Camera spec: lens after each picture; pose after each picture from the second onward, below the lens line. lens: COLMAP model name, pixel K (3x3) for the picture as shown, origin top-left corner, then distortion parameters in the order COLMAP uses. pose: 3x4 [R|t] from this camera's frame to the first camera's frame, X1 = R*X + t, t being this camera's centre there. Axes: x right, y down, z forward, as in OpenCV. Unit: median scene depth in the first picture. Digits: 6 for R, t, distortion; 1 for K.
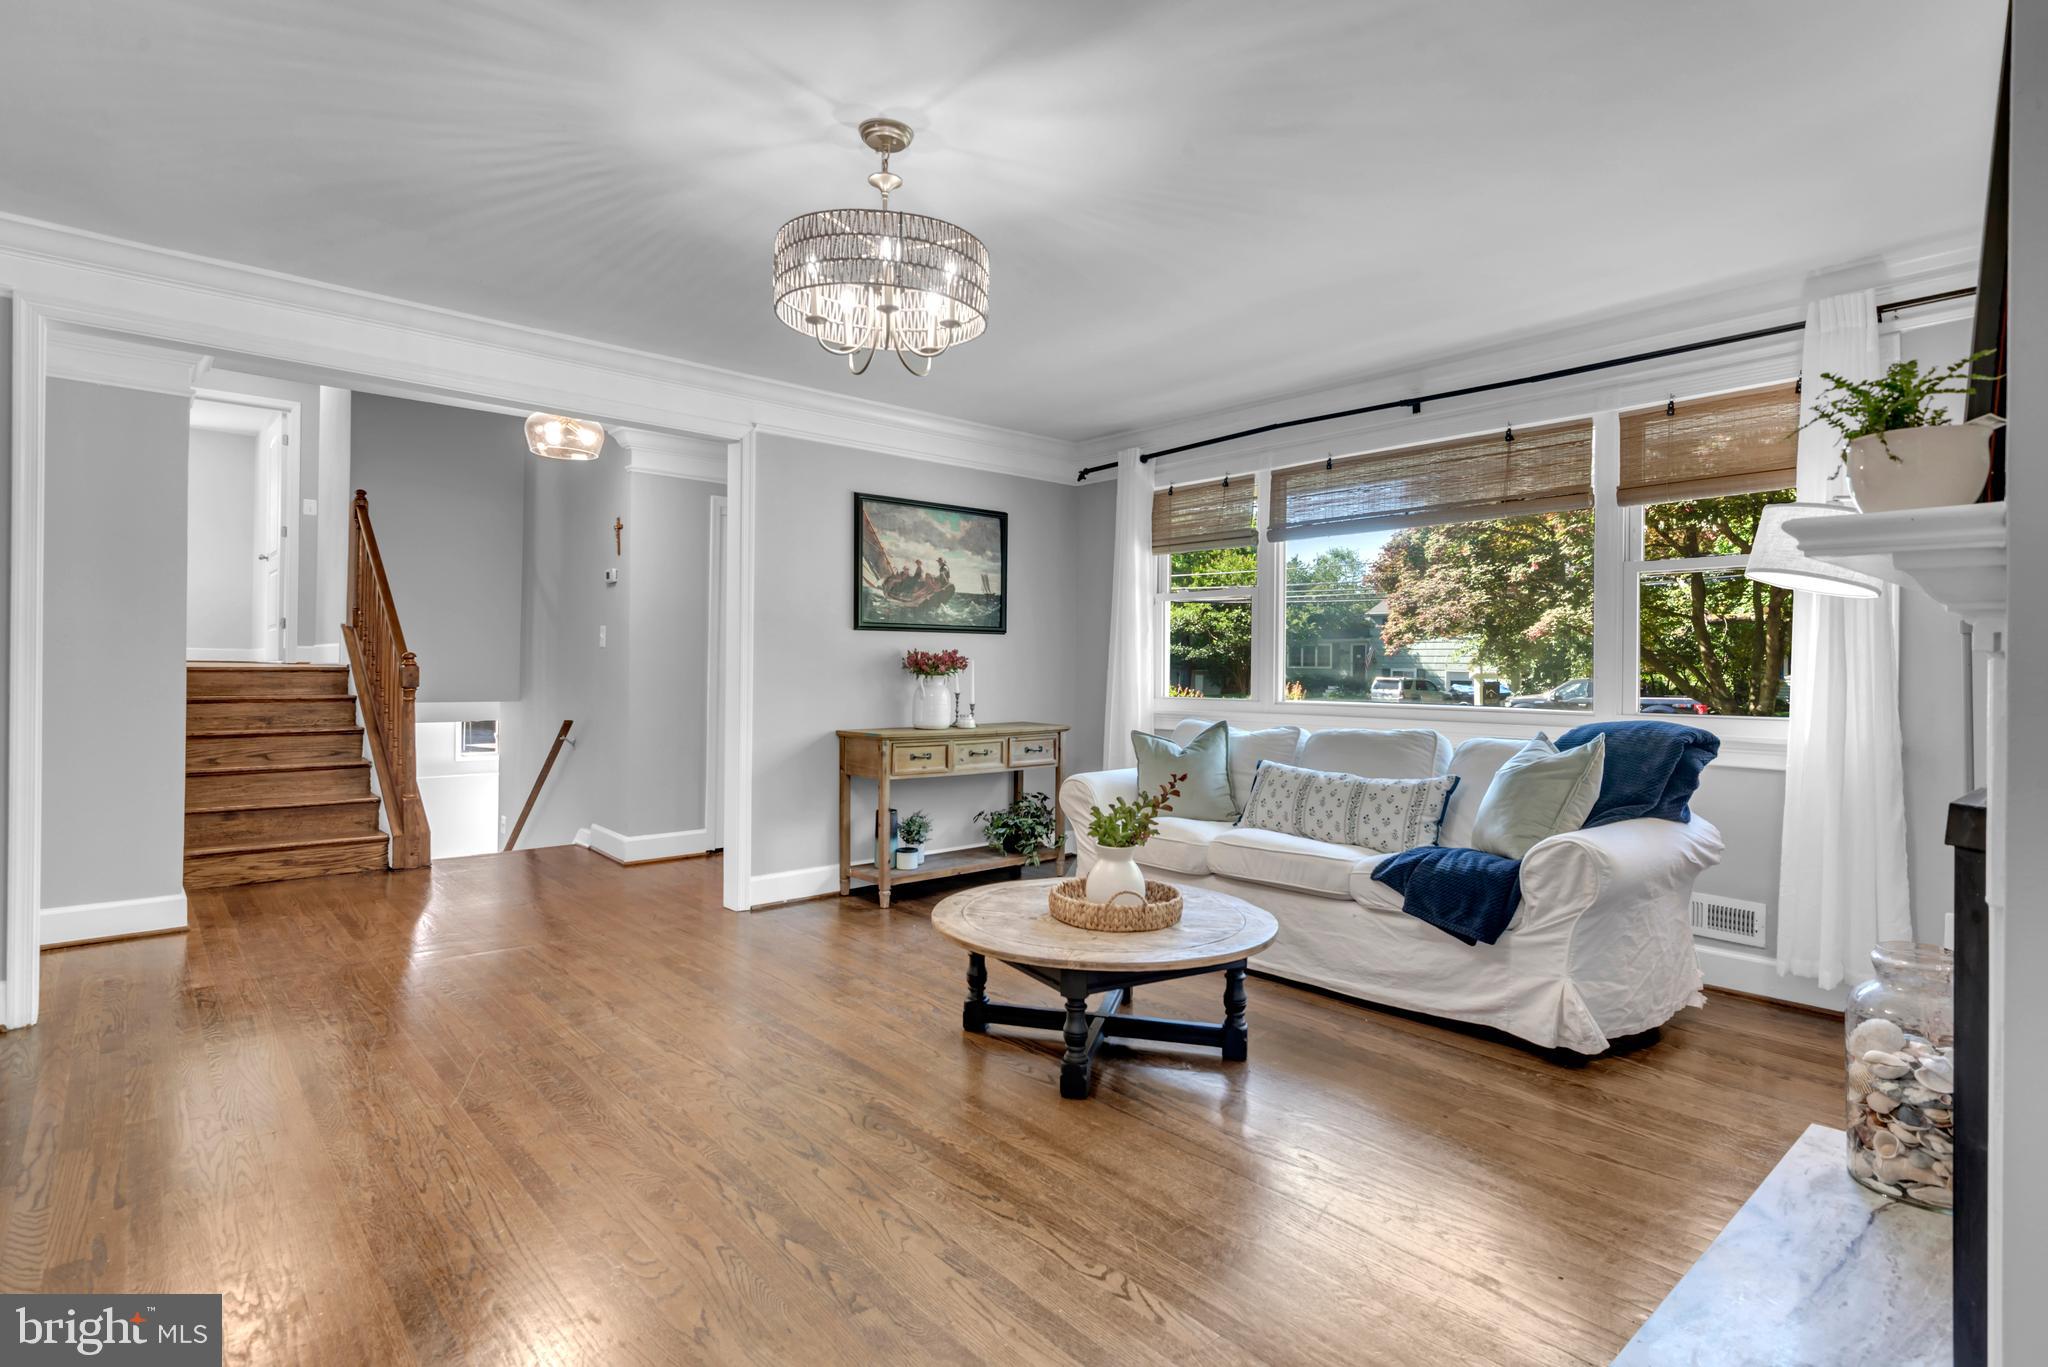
lens RADIAL K [[1052.8, 0, 1018.8], [0, 1052.8, 667.8], [0, 0, 1]] dist [0.023637, 0.000486]
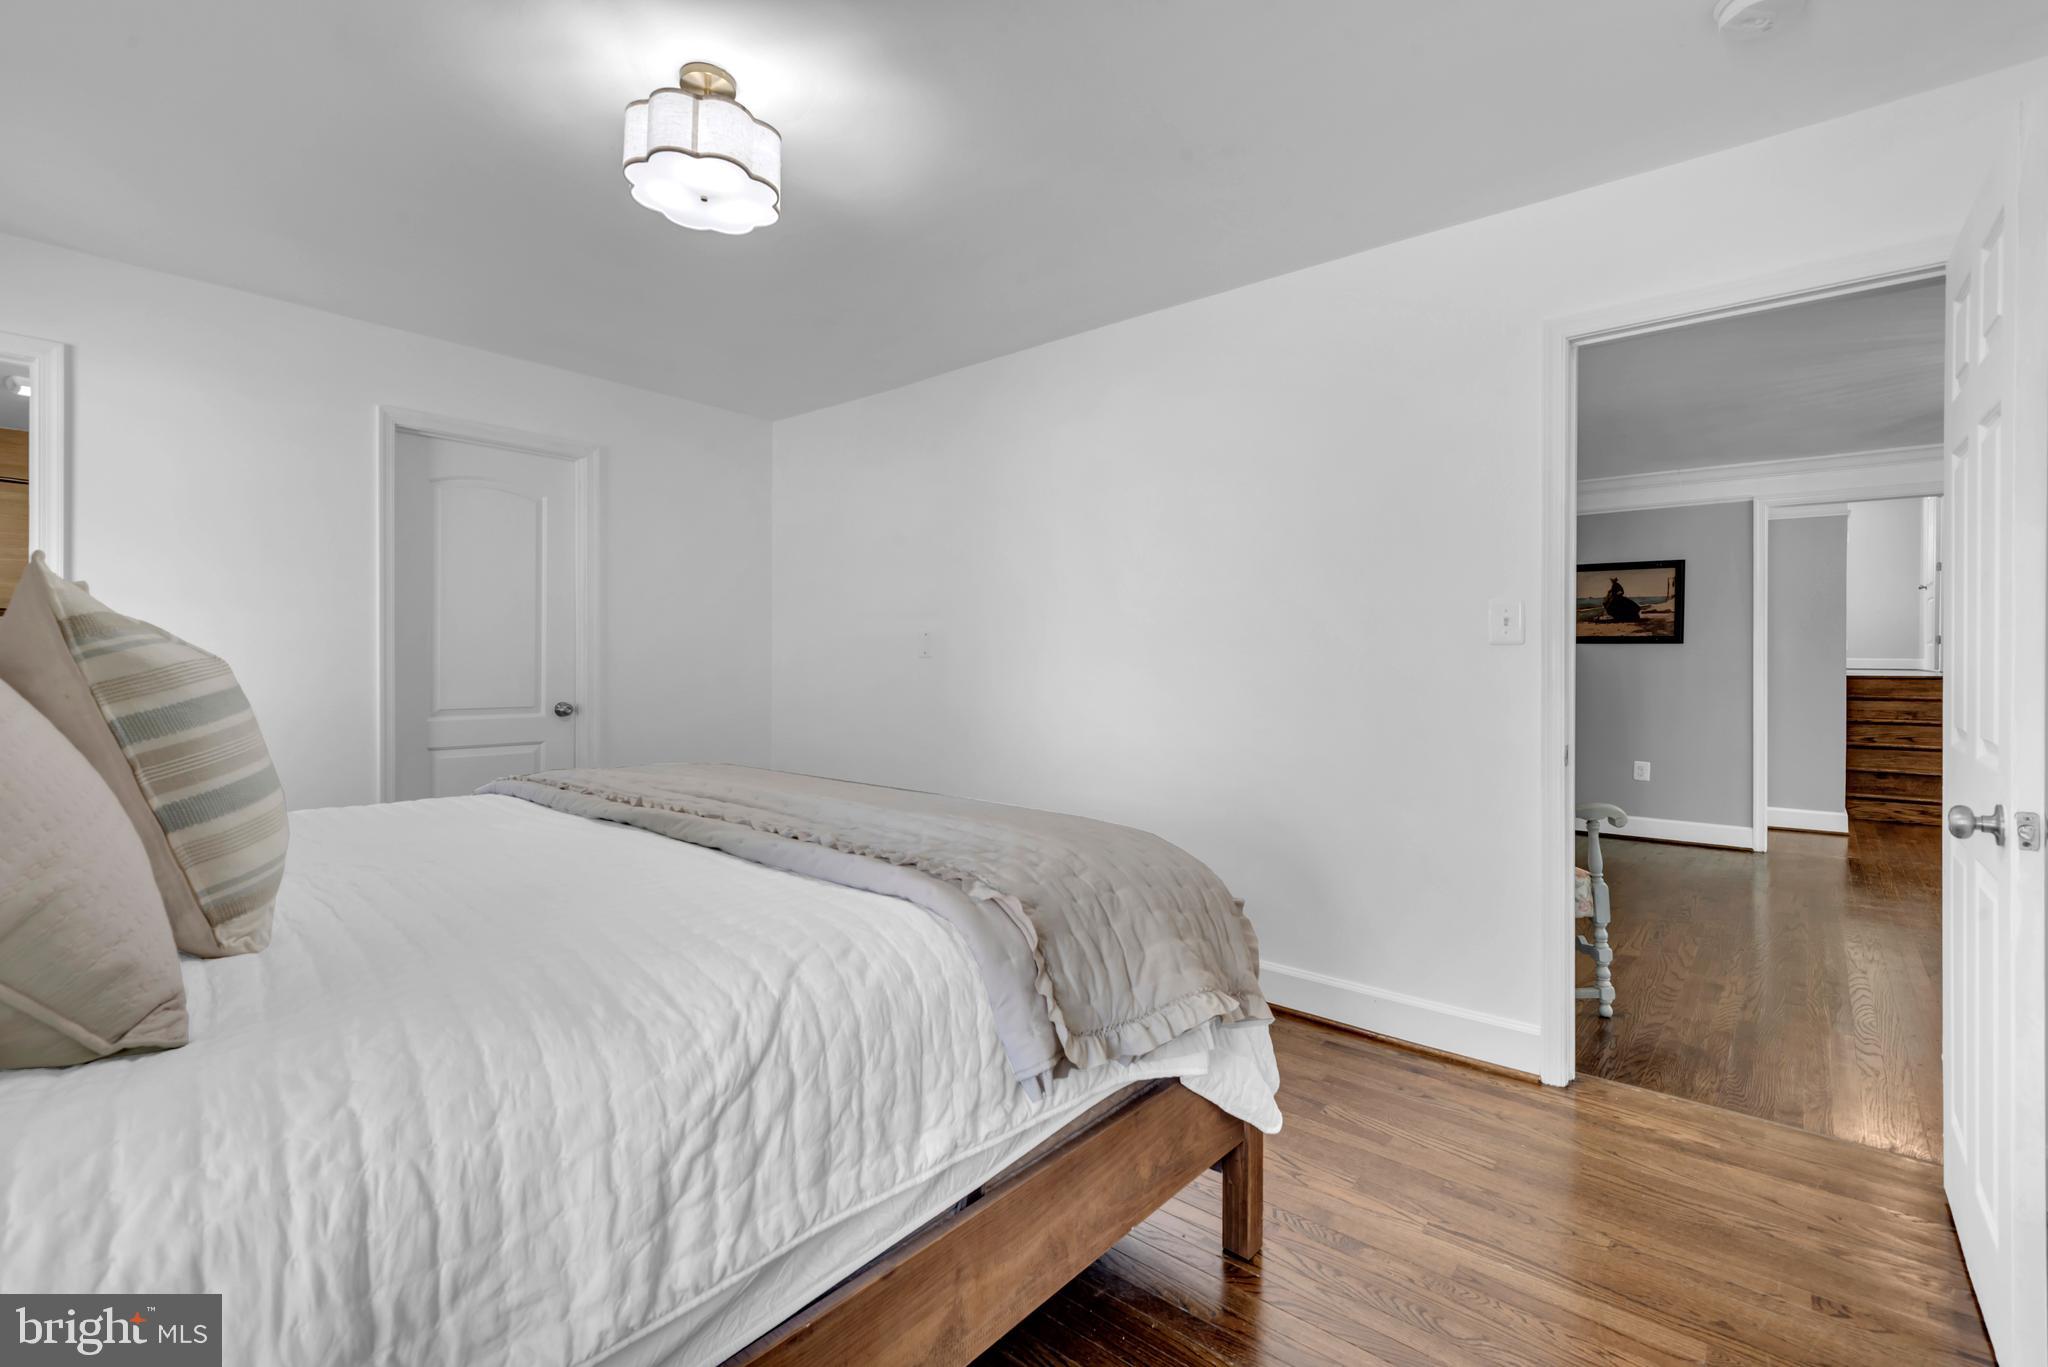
lens RADIAL K [[906.2, 0, 1027.0], [0, 906.2, 668.6], [0, 0, 1]] dist [0.036192, -0.022420]
pose [[0.160477, -0.011229, -0.986976, 0.345585], [0.003798, 0.999935, -0.010759, -0.001848], [0.987032, -0.002022, 0.160510, -0.392258]]
